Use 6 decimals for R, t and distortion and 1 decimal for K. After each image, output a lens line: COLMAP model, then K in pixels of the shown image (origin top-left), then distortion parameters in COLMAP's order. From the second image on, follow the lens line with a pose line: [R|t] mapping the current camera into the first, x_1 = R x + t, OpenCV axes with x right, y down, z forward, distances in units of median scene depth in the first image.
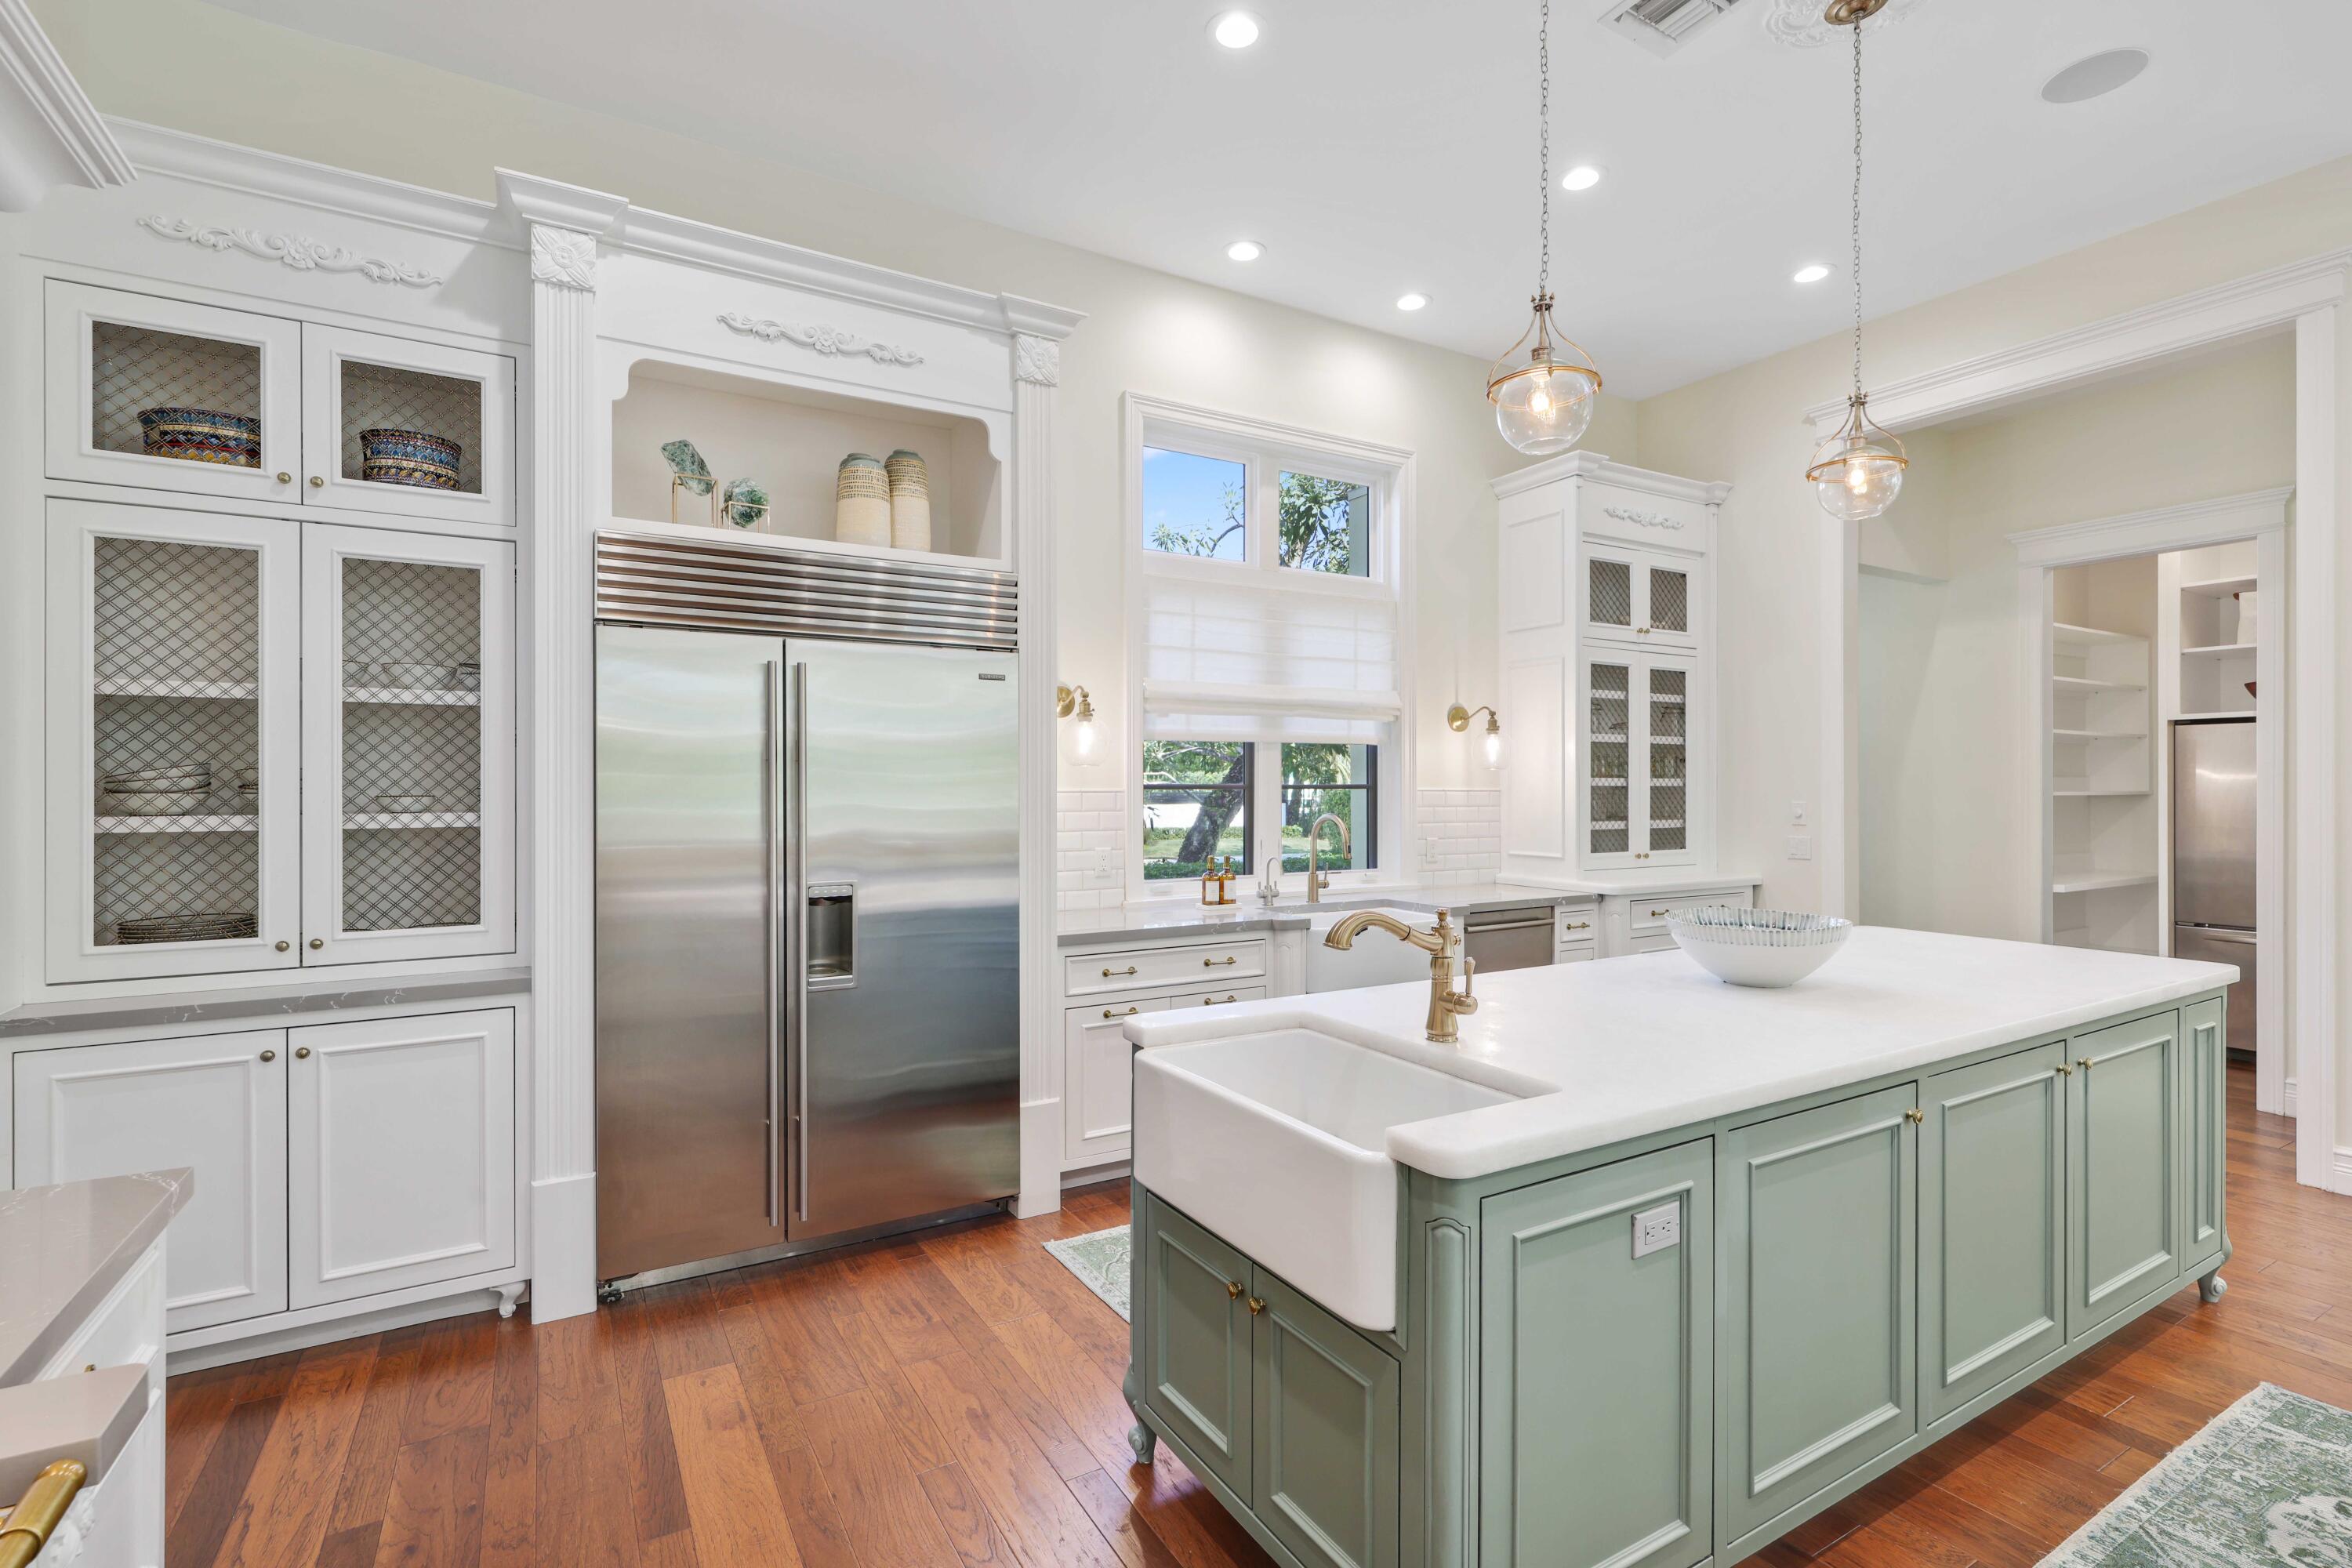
lens RADIAL K [[1095.4, 0, 1187.0], [0, 1095.4, 786.5], [0, 0, 1]] dist [-0.000660, -0.000034]
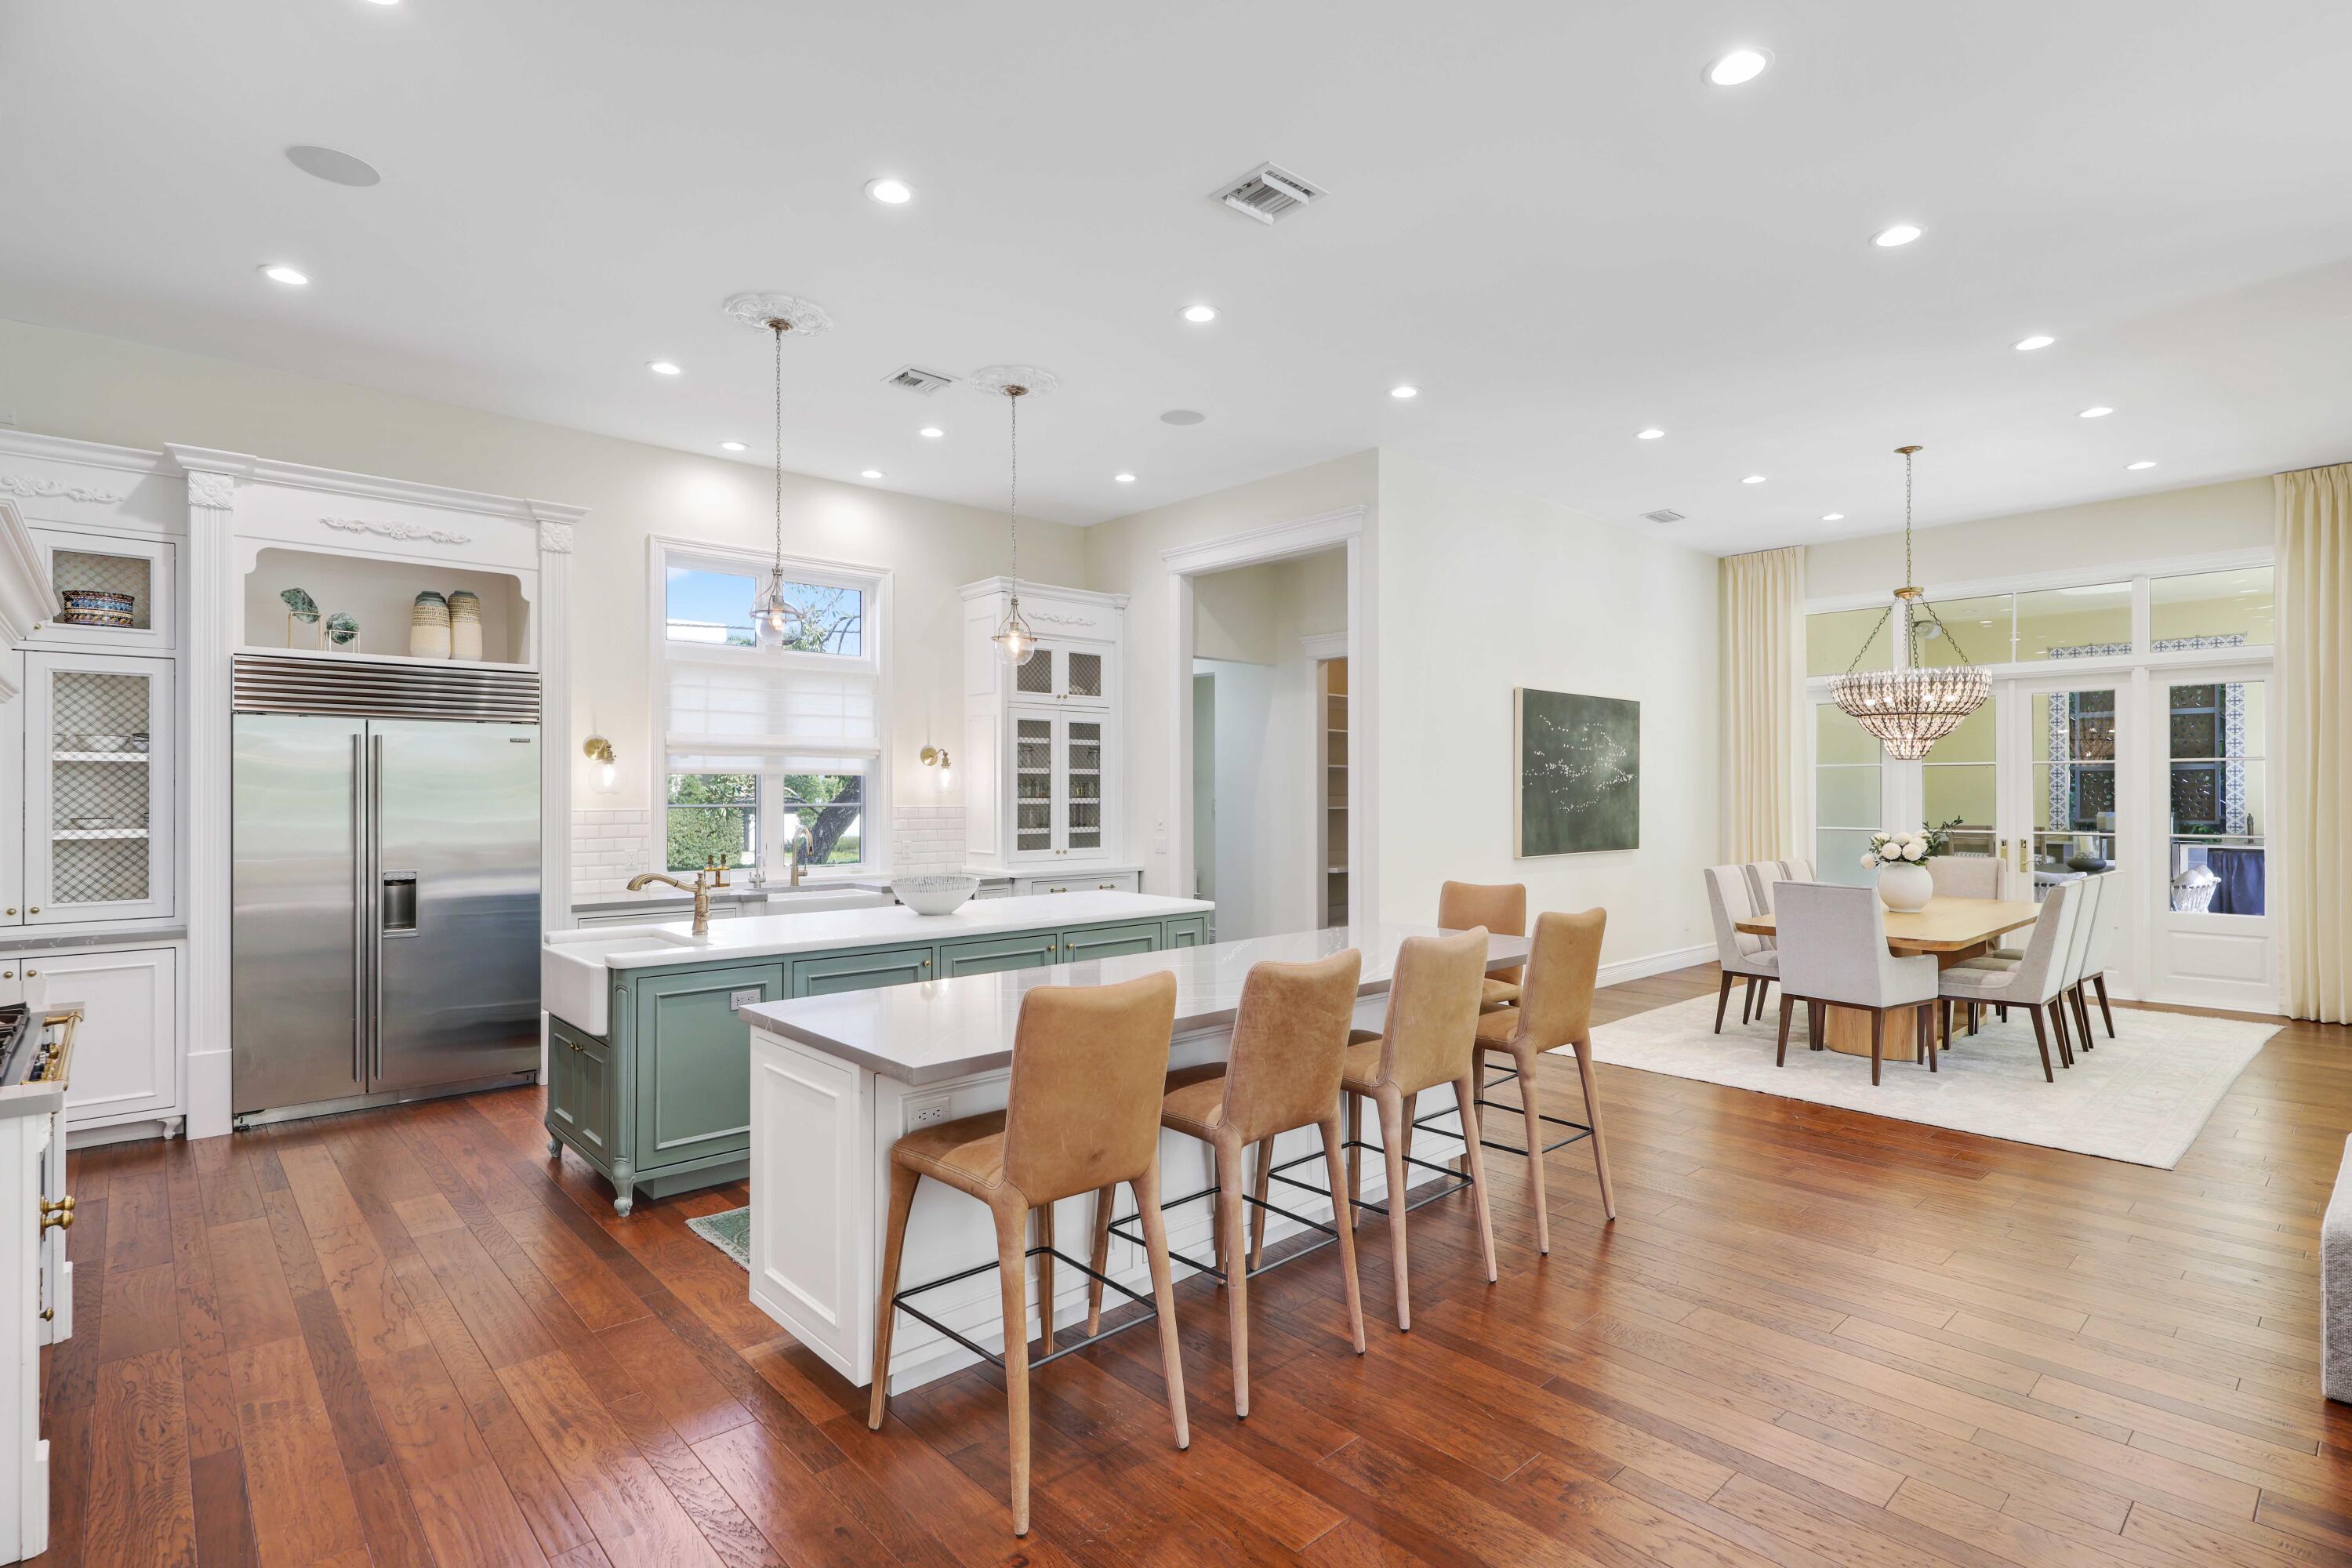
lens RADIAL K [[1112.0, 0, 1166.3], [0, 1112.0, 789.0], [0, 0, 1]] dist [-0.004032, 0.001065]
pose [[0.976942, 0.000378, 0.213506, 0.427464], [0.000382, 0.999994, -0.003515, -0.026062], [-0.213506, 0.003515, 0.976935, -0.835897]]
